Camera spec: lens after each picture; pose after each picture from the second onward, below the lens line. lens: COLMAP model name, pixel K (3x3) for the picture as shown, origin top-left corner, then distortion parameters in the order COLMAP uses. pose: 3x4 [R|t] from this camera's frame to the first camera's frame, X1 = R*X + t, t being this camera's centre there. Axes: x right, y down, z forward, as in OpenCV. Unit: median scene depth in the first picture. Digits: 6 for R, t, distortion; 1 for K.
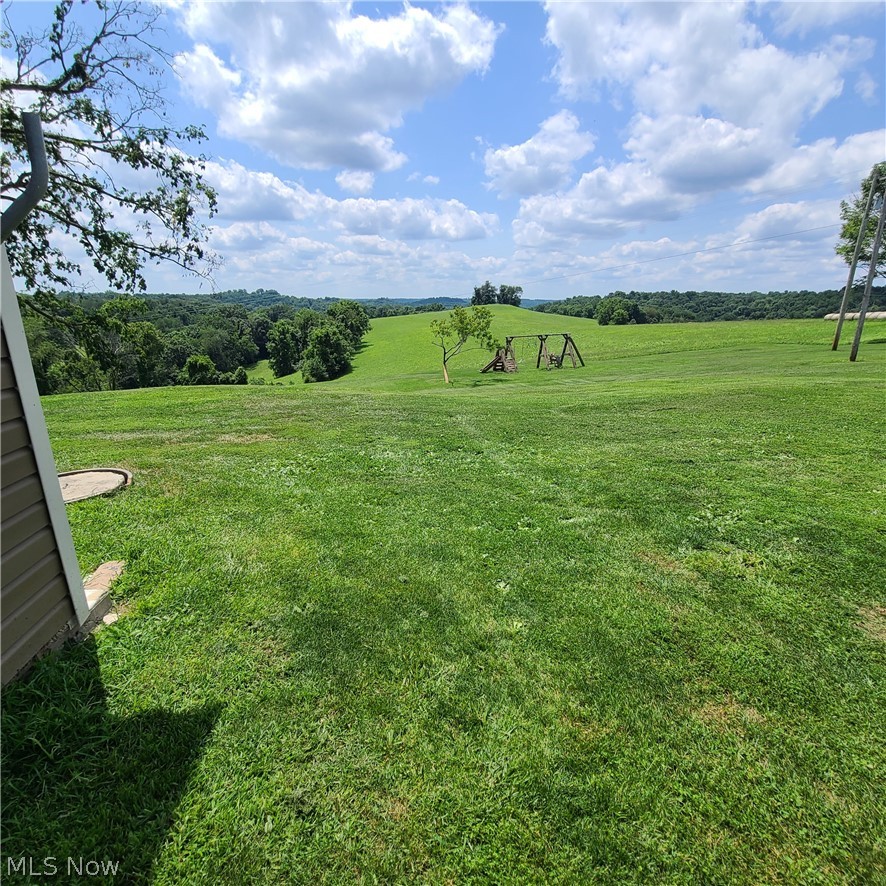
lens RADIAL K [[479.5, 0, 457.2], [0, 479.5, 441.3], [0, 0, 1]] dist [-0.000797, -0.000979]
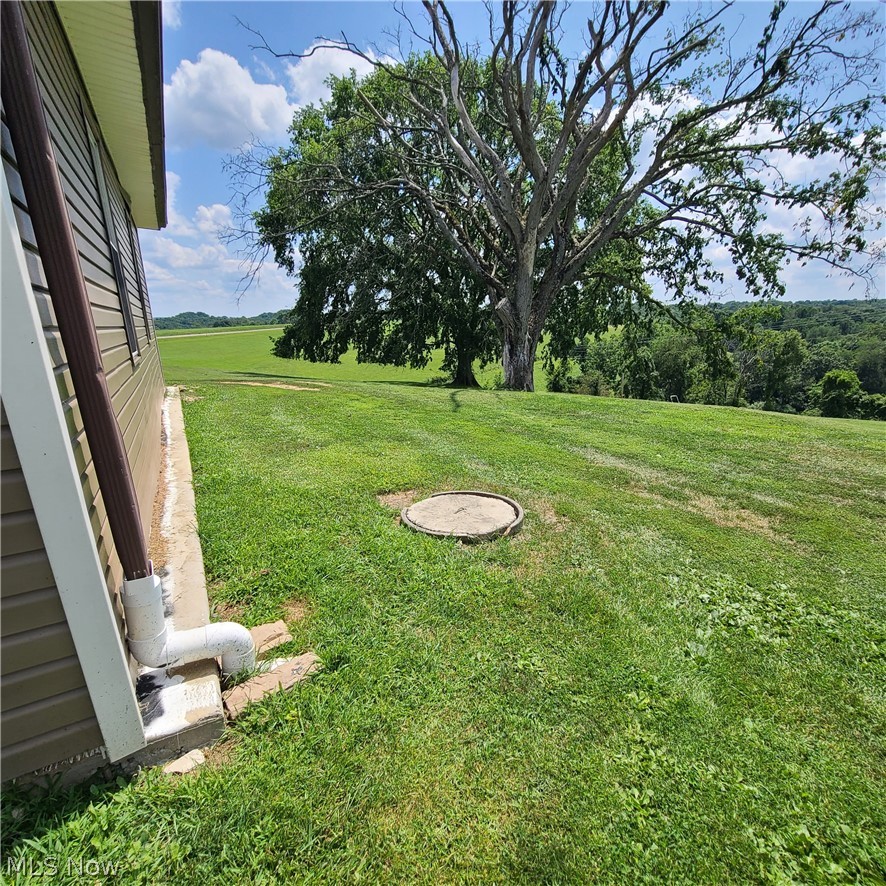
lens RADIAL K [[479.5, 0, 457.2], [0, 479.5, 441.3], [0, 0, 1]] dist [-0.000797, -0.000979]
pose [[0.380136, 0.225456, -0.897032, -0.009044], [-0.239595, 0.960736, 0.139933, -0.034182], [0.893359, 0.161731, 0.419228, 0.131601]]
